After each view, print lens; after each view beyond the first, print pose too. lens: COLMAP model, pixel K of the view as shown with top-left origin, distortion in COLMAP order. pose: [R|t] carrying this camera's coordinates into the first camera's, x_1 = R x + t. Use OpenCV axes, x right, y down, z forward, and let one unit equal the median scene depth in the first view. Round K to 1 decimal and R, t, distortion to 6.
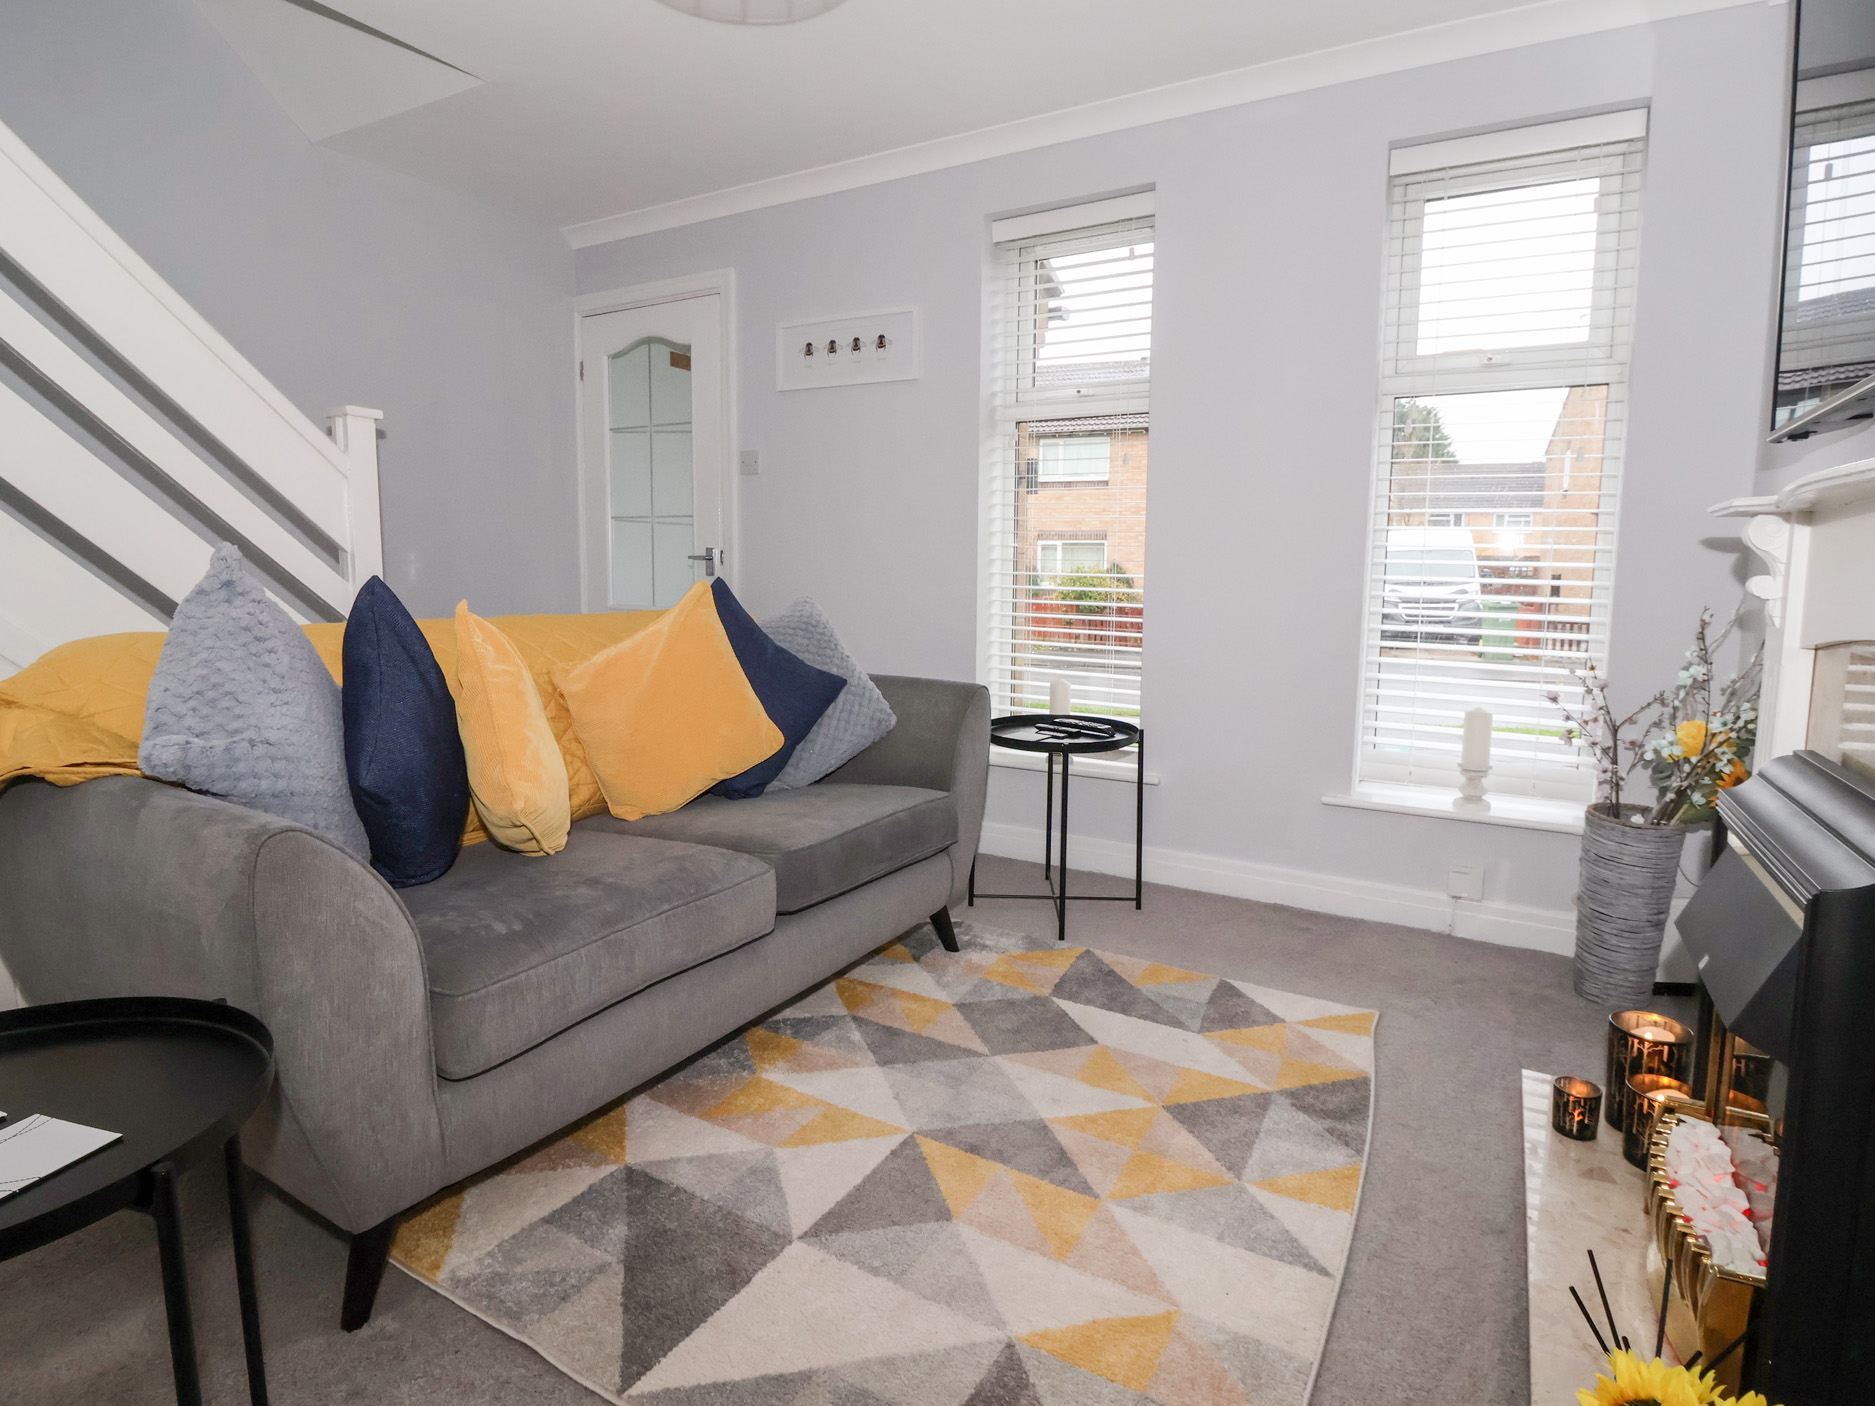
lens RADIAL K [[996.6, 0, 937.5], [0, 996.6, 703.0], [0, 0, 1]] dist [0.080850, 0.000122]
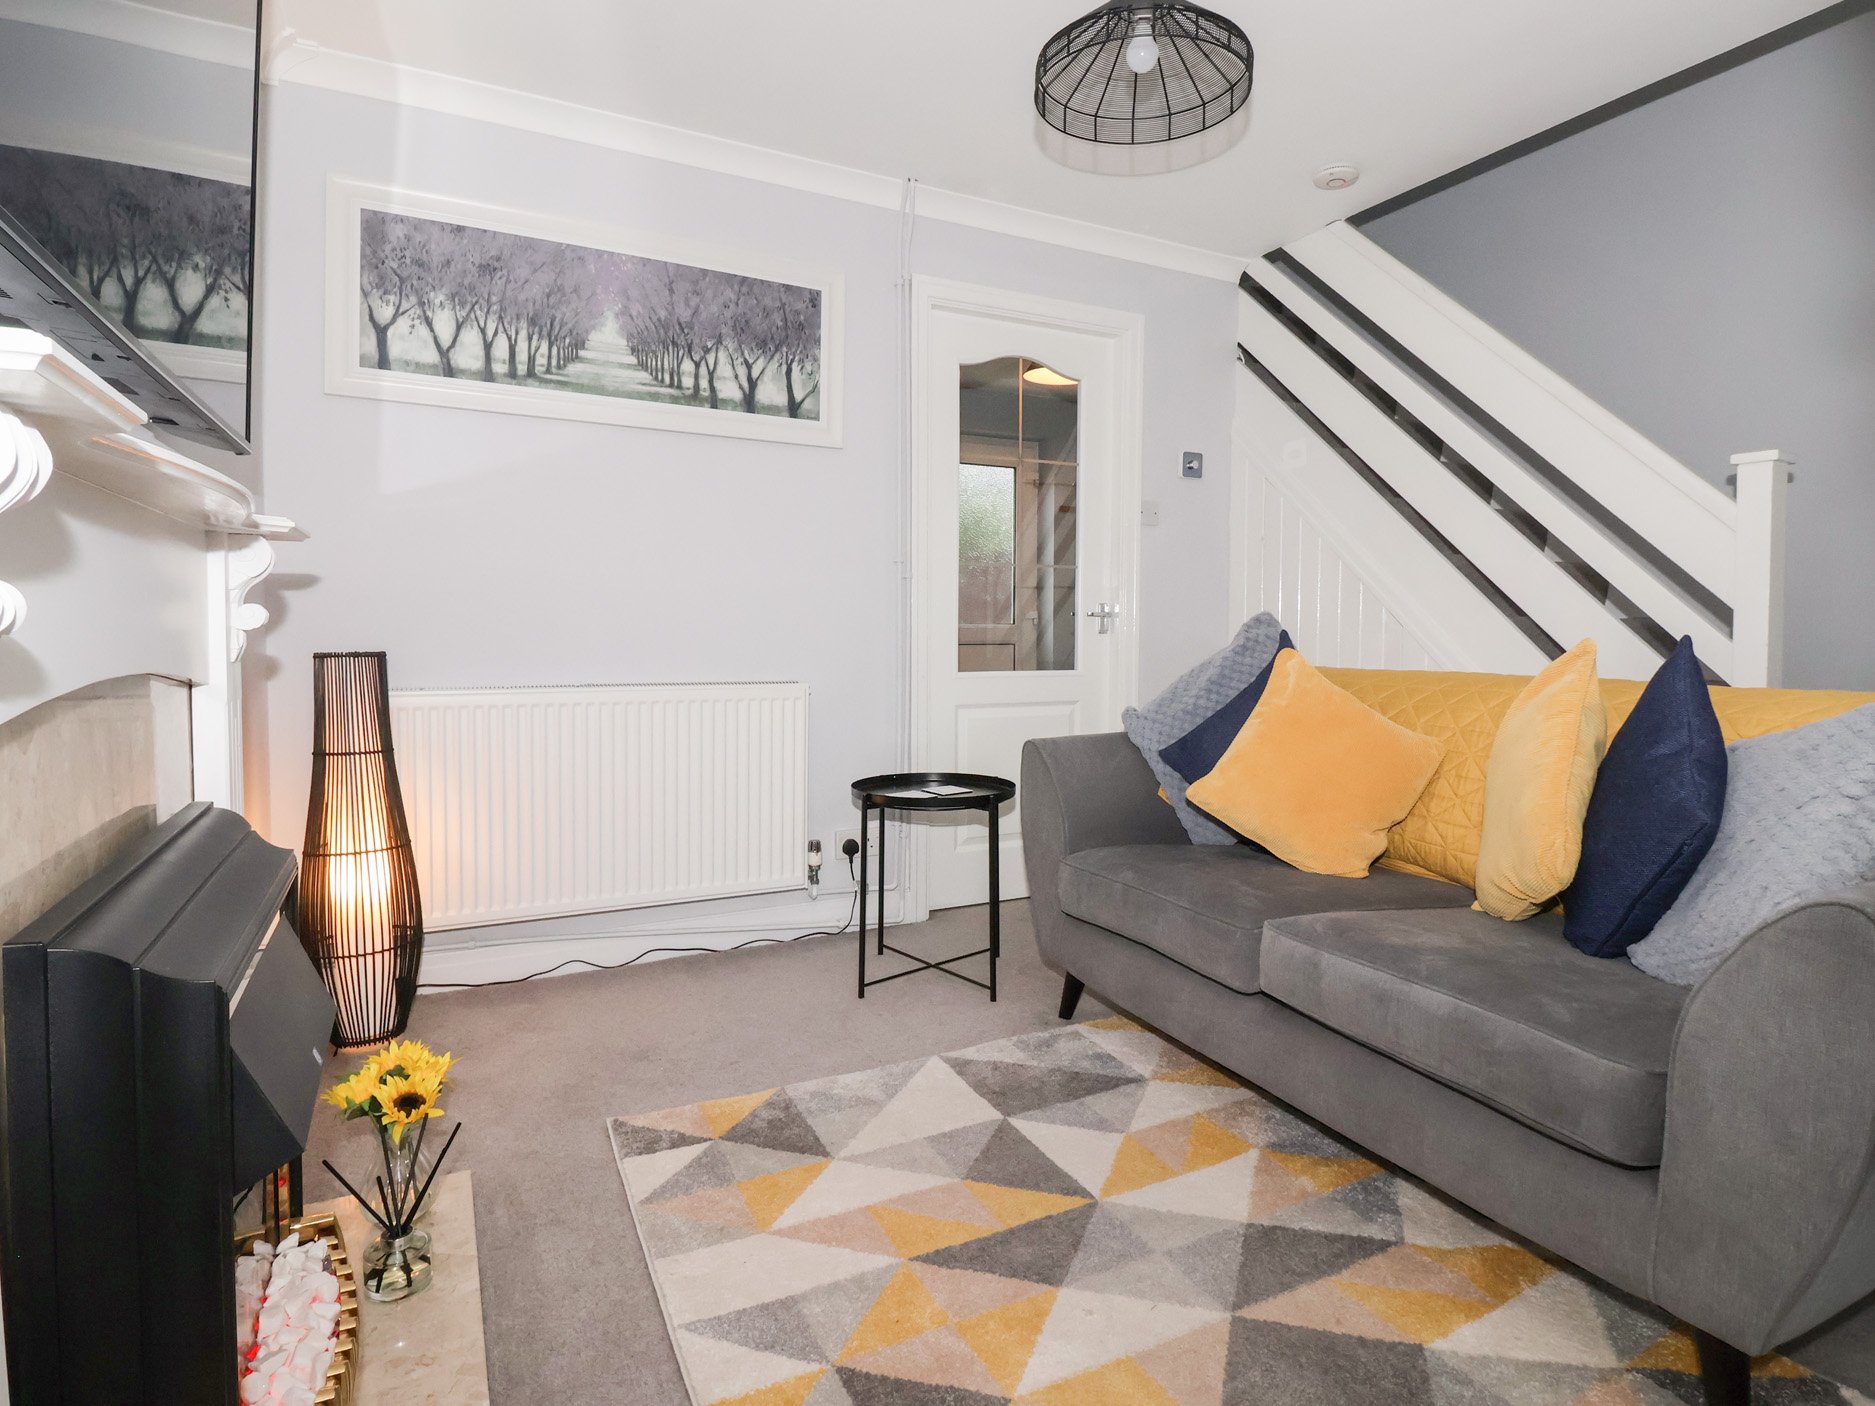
lens RADIAL K [[990.8, 0, 940.4], [0, 990.8, 672.6], [0, 0, 1]] dist [-0.000375, 0.000102]
pose [[-0.543785, 0.016022, -0.839072, 0.814118], [-0.129755, 0.986190, 0.102923, -0.130427], [0.829133, 0.164842, -0.534196, 1.284617]]
